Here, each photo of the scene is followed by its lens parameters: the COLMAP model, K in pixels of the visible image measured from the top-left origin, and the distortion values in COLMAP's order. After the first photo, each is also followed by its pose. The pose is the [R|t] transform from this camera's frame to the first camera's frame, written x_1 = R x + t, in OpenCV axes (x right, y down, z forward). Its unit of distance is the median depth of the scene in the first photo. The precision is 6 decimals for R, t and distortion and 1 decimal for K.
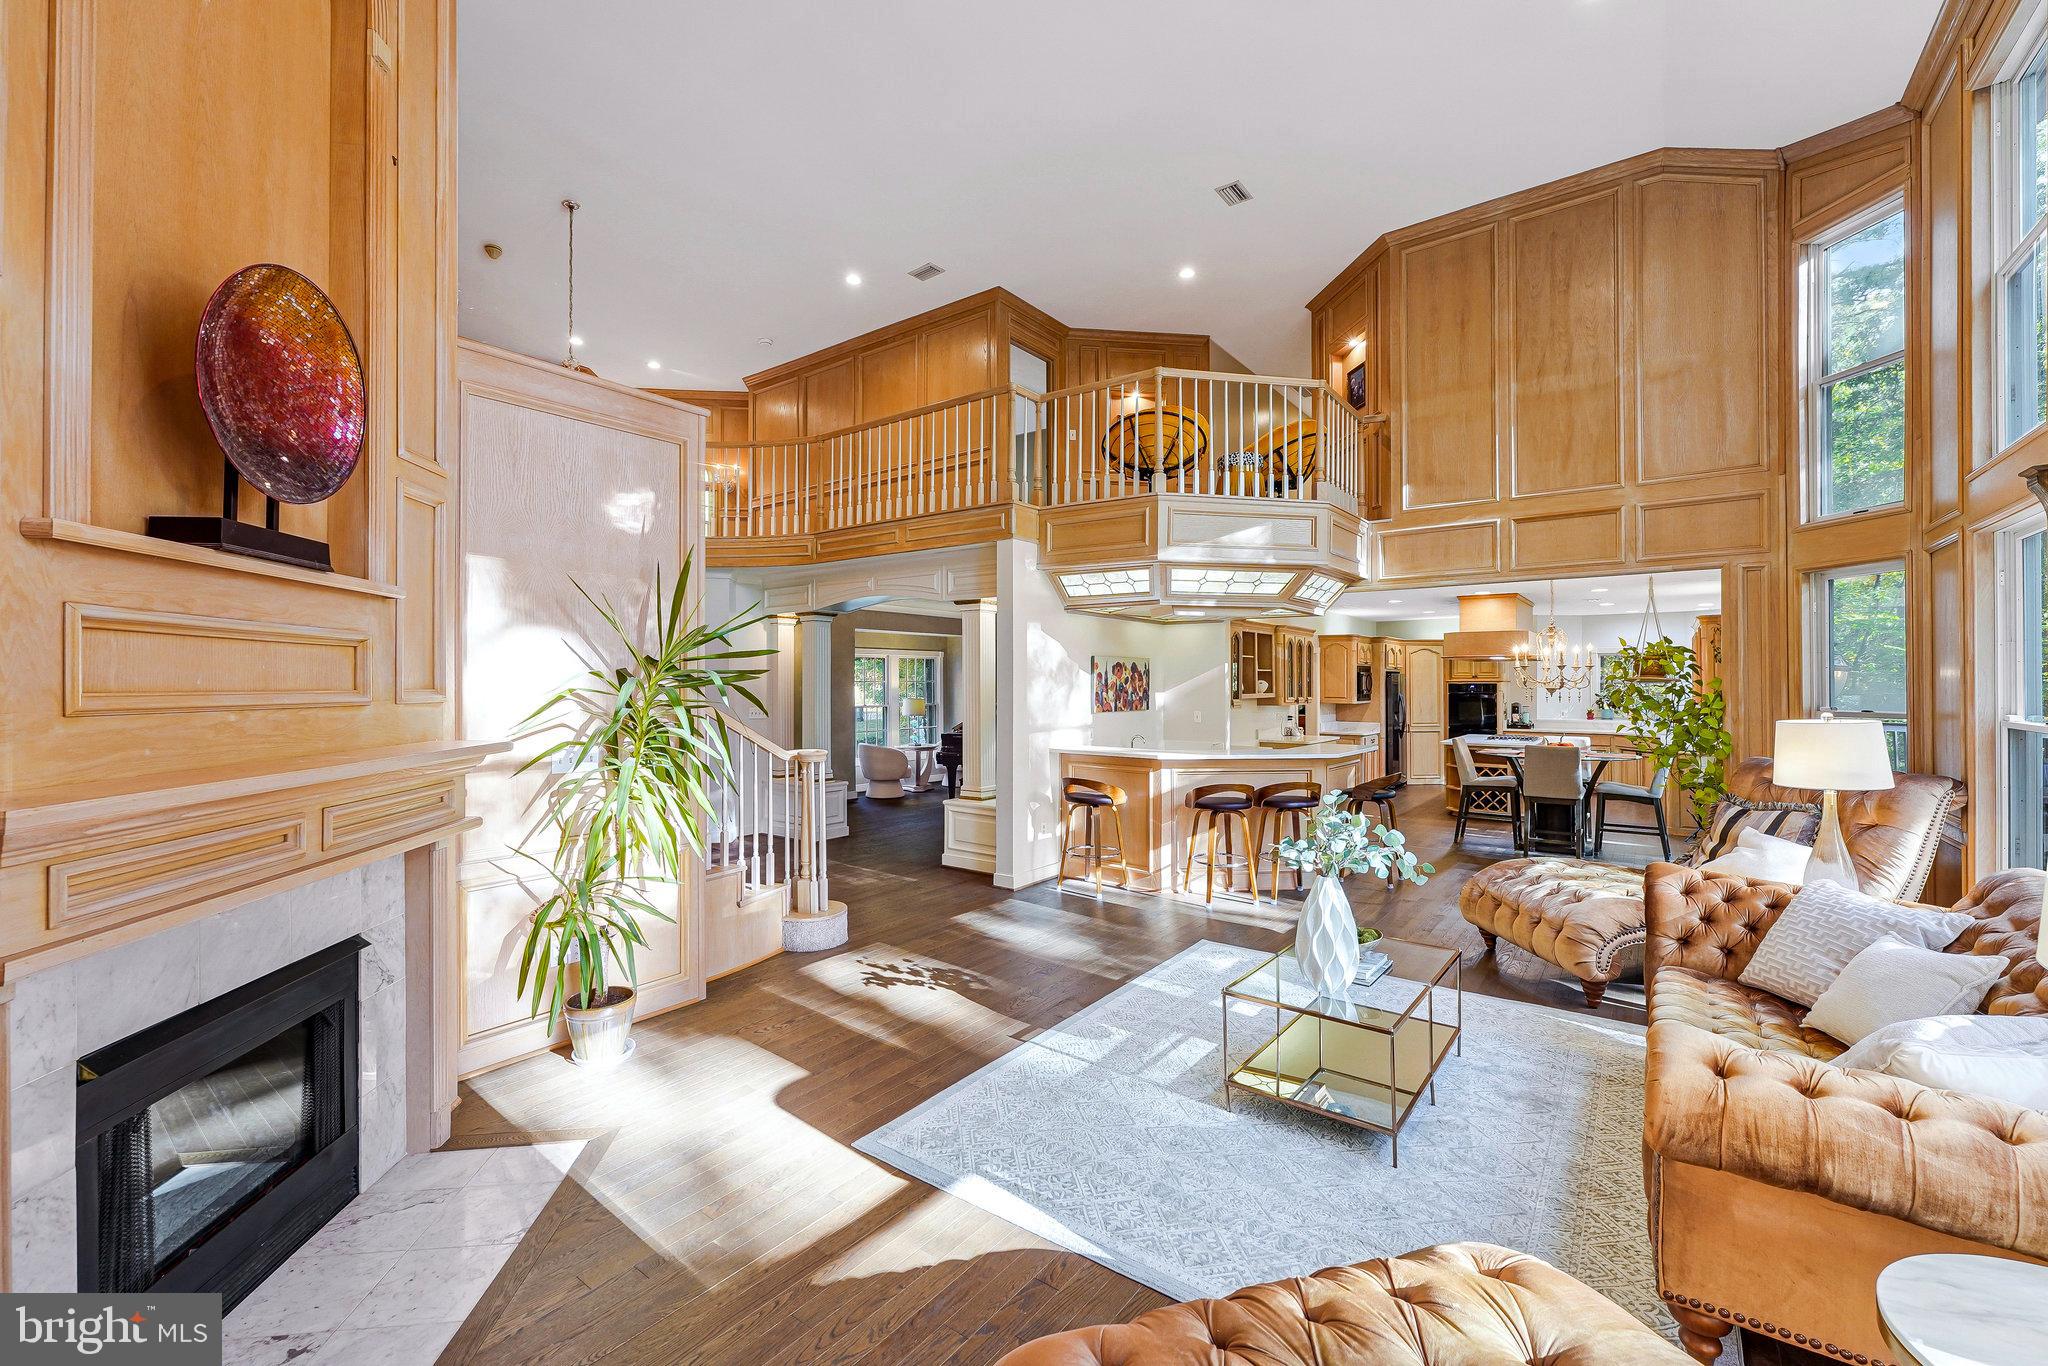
lens RADIAL K [[839.9, 0, 1015.8], [0, 839.9, 672.8], [0, 0, 1]] dist [-0.001559, -0.000019]
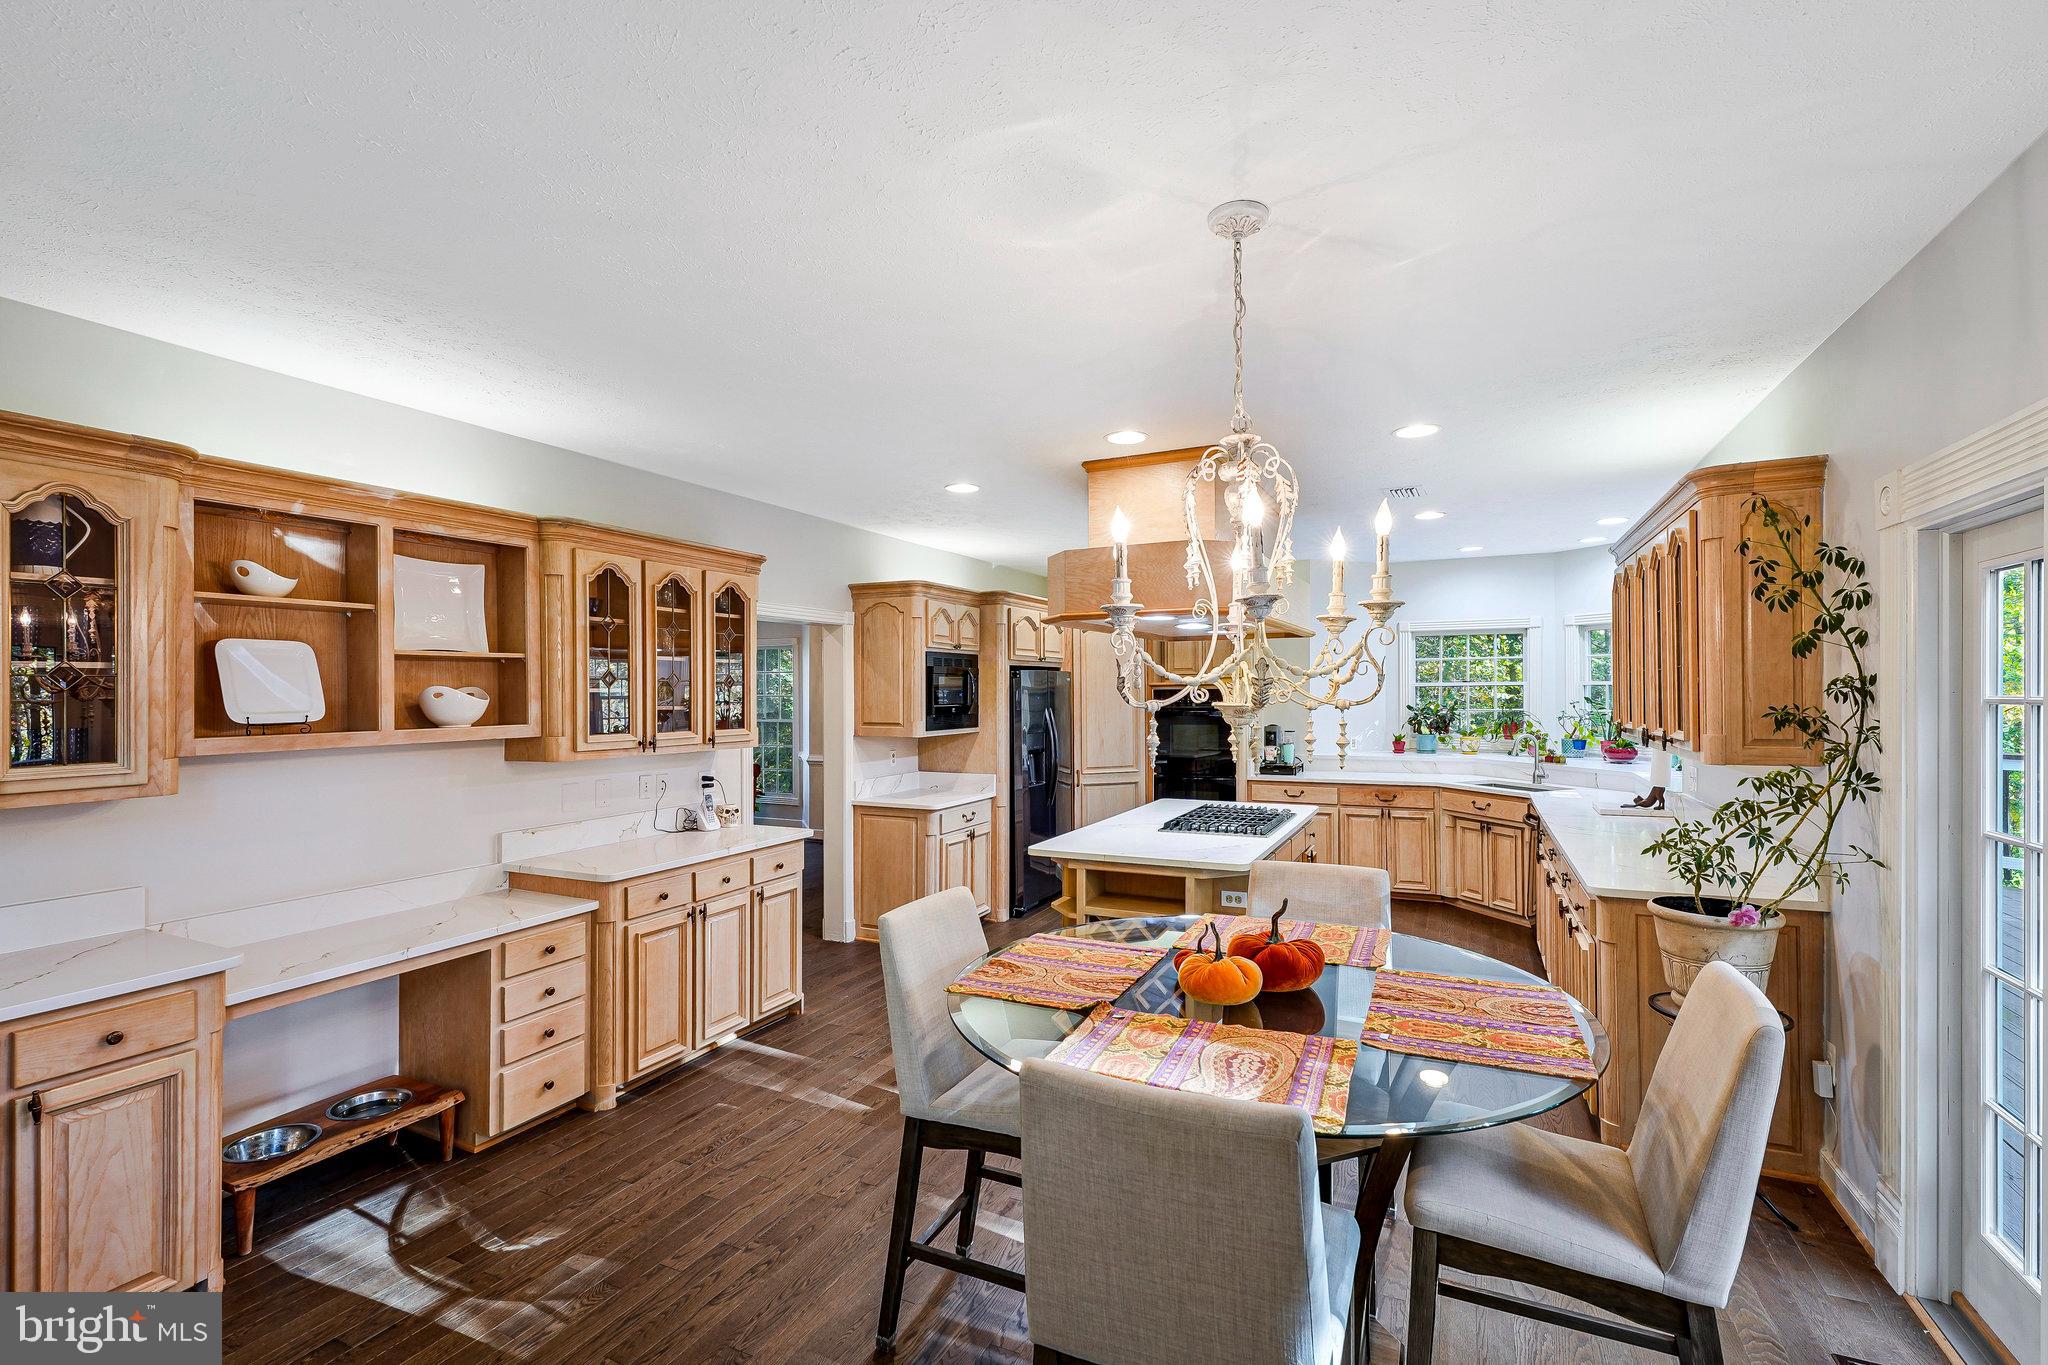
lens RADIAL K [[873.9, 0, 1032.0], [0, 873.9, 690.1], [0, 0, 1]] dist [-0.001172, 0.000616]
pose [[0.980434, -0.010077, 0.196588, 0.554216], [0.008025, 0.999905, 0.011234, 0.010717], [-0.196682, -0.009437, 0.980422, 0.801511]]
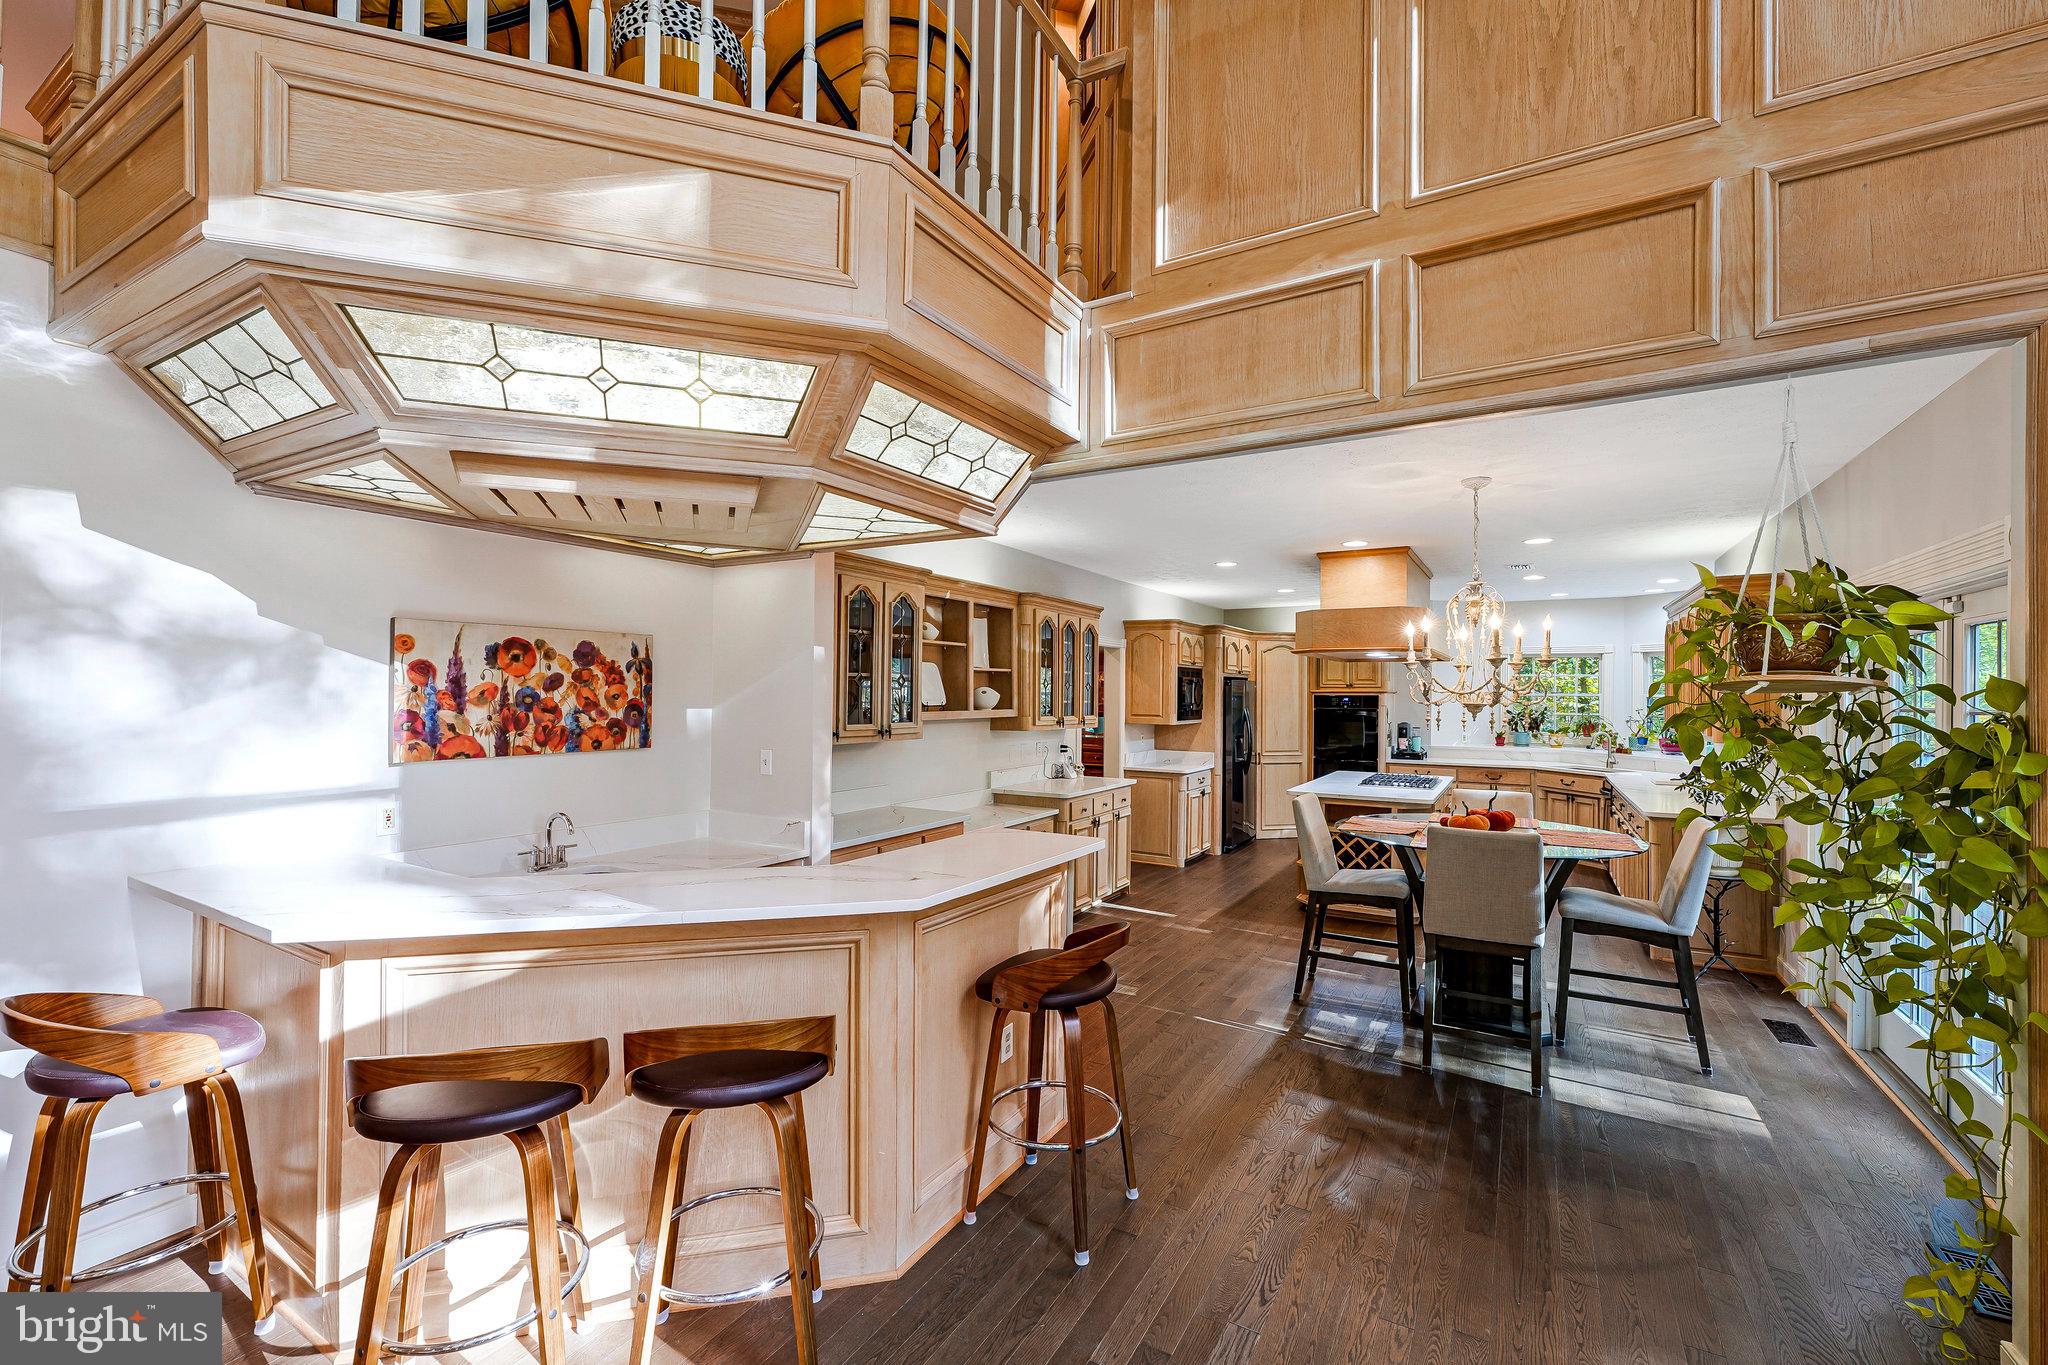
lens RADIAL K [[839.9, 0, 1028.2], [0, 839.9, 682.9], [0, 0, 1]] dist [-0.001559, -0.000019]
pose [[0.992597, 0.007357, 0.121236, 0.314814], [-0.007348, 0.999973, -0.000519, 0.007724], [-0.121236, -0.000375, 0.992624, 0.540981]]
